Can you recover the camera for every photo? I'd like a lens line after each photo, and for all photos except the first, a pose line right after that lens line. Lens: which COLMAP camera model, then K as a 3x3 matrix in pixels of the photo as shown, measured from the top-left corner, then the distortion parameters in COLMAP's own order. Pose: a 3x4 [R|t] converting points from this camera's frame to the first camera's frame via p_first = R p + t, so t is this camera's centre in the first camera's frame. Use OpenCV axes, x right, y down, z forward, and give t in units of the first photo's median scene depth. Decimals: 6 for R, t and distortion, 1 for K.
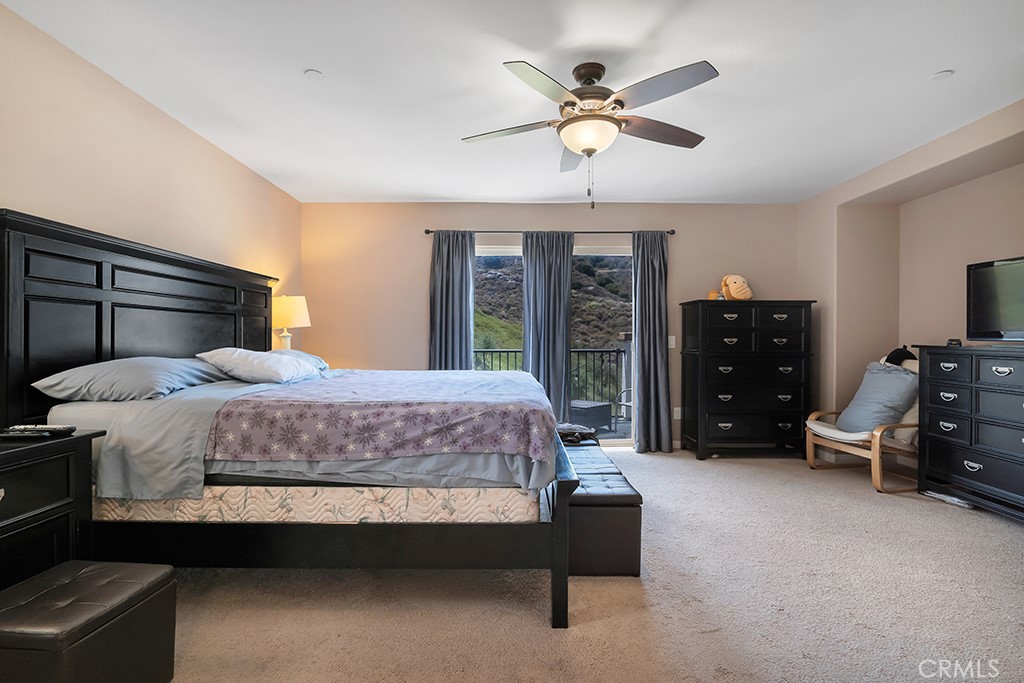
lens RADIAL K [[486.5, 0, 509.9], [0, 486.5, 344.6], [0, 0, 1]] dist [-0.010924, 0.000319]
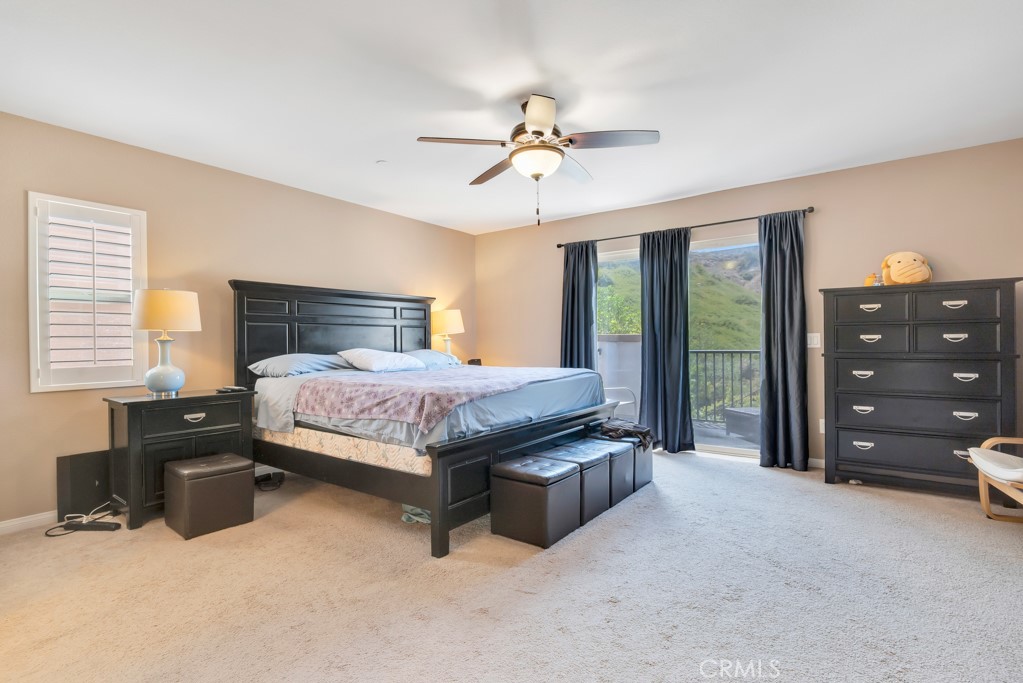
lens RADIAL K [[486.0, 0, 509.4], [0, 486.0, 344.6], [0, 0, 1]] dist [-0.010924, 0.000319]
pose [[0.806933, -0.008201, -0.590586, 1.031678], [0.005929, 0.999966, -0.005785, 0.009589], [0.590613, 0.001167, 0.806954, 0.044065]]
